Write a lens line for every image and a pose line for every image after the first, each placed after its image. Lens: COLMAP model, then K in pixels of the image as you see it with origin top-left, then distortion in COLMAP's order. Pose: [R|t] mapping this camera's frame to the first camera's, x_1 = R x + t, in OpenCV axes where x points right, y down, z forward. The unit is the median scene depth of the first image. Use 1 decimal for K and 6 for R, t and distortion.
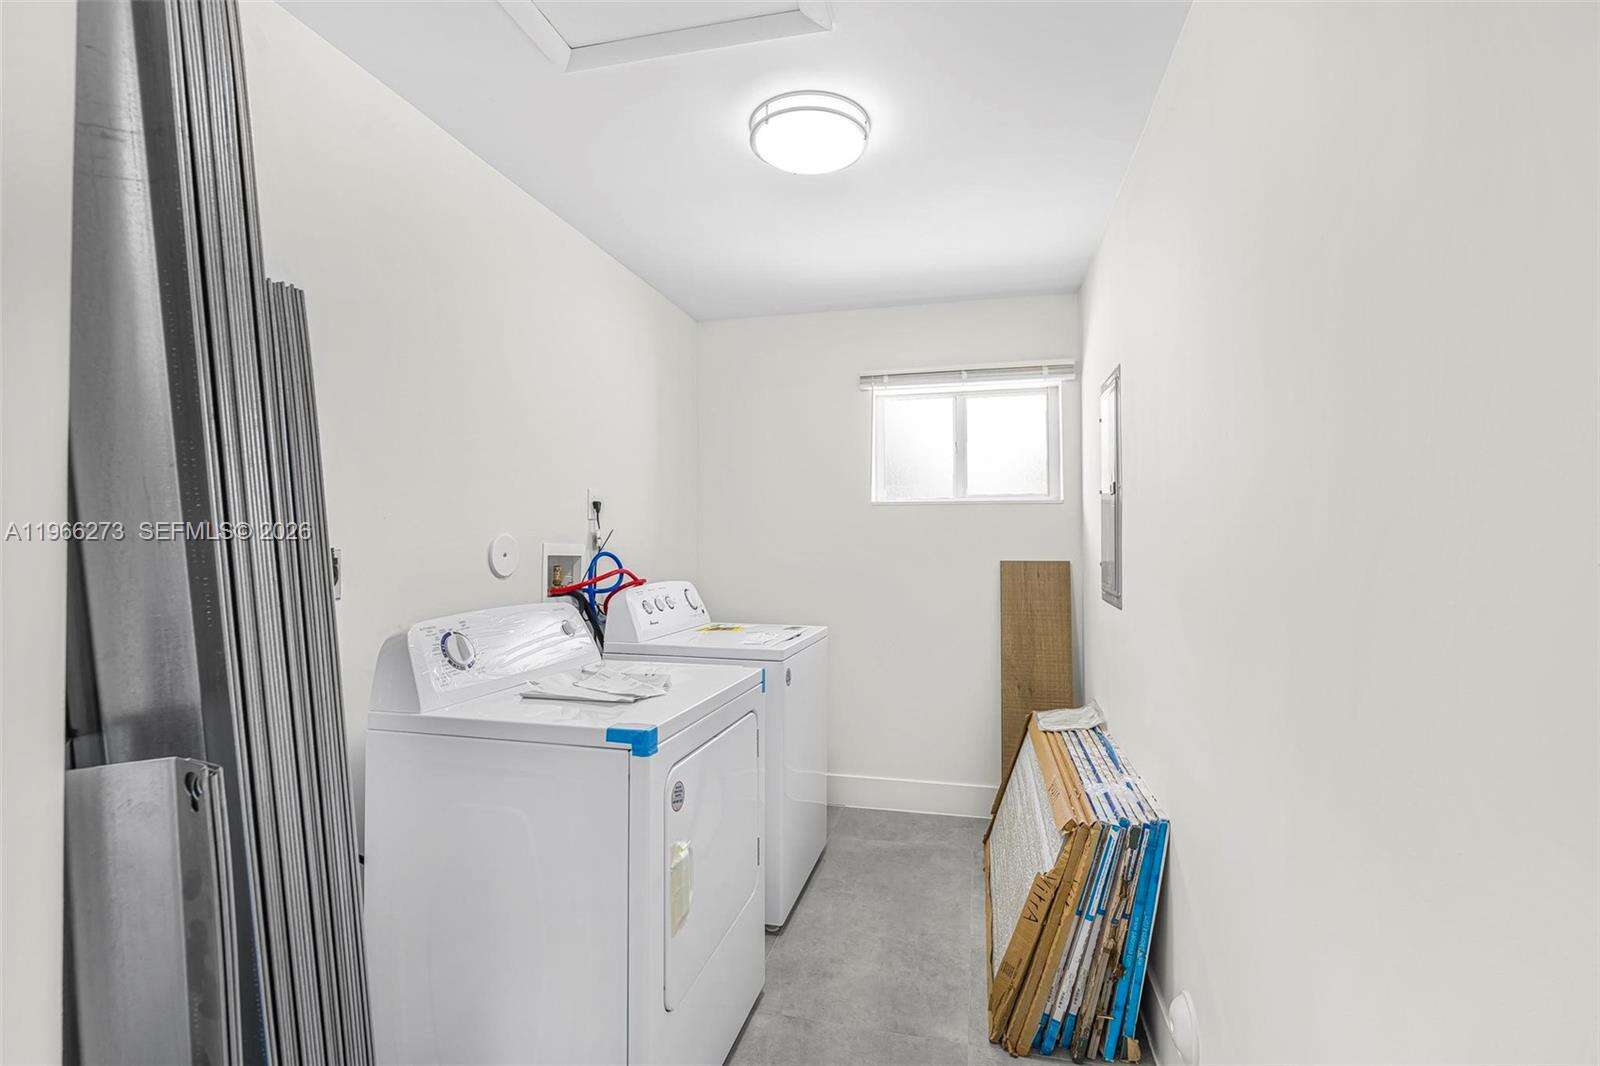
lens RADIAL K [[723.3, 0, 800.0], [0, 723.3, 533.0], [0, 0, 1]] dist [-0.001813, -0.000082]
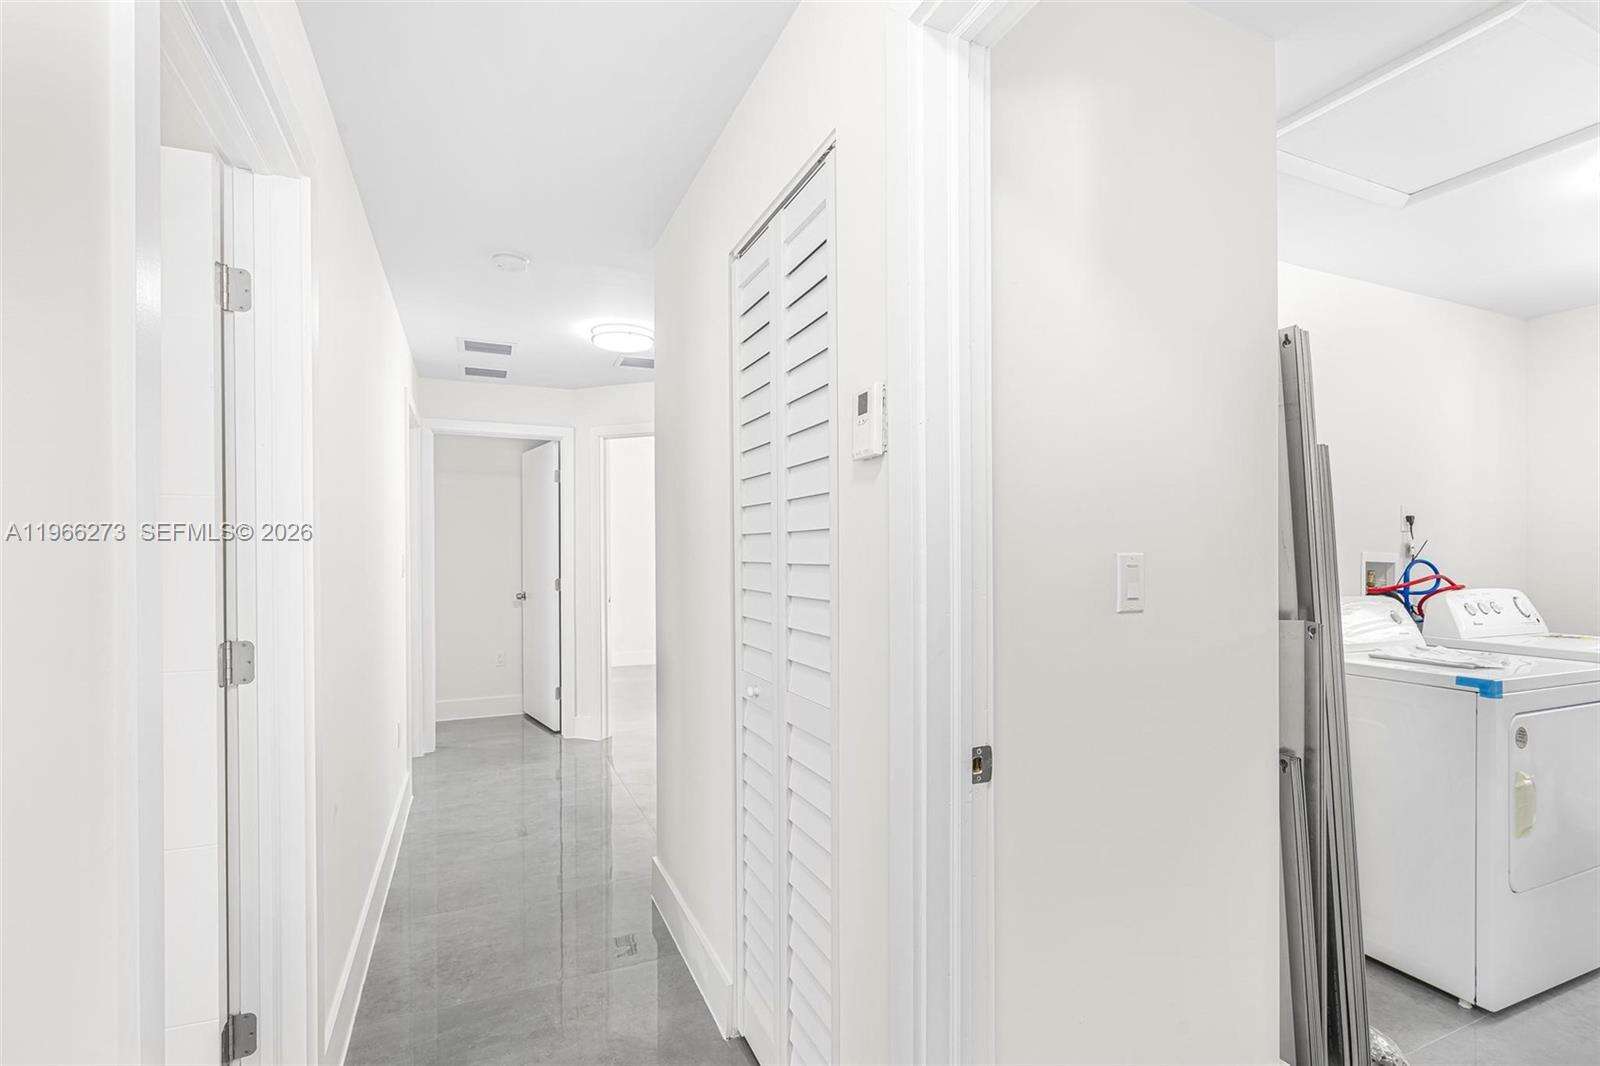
lens RADIAL K [[734.4, 0, 804.4], [0, 734.4, 554.3], [0, 0, 1]] dist [-0.003711, -0.000333]
pose [[0.614814, -0.002015, -0.788669, 0.047586], [0.010548, 0.999928, 0.005667, 0.001155], [0.788601, -0.011803, 0.614792, -0.498386]]
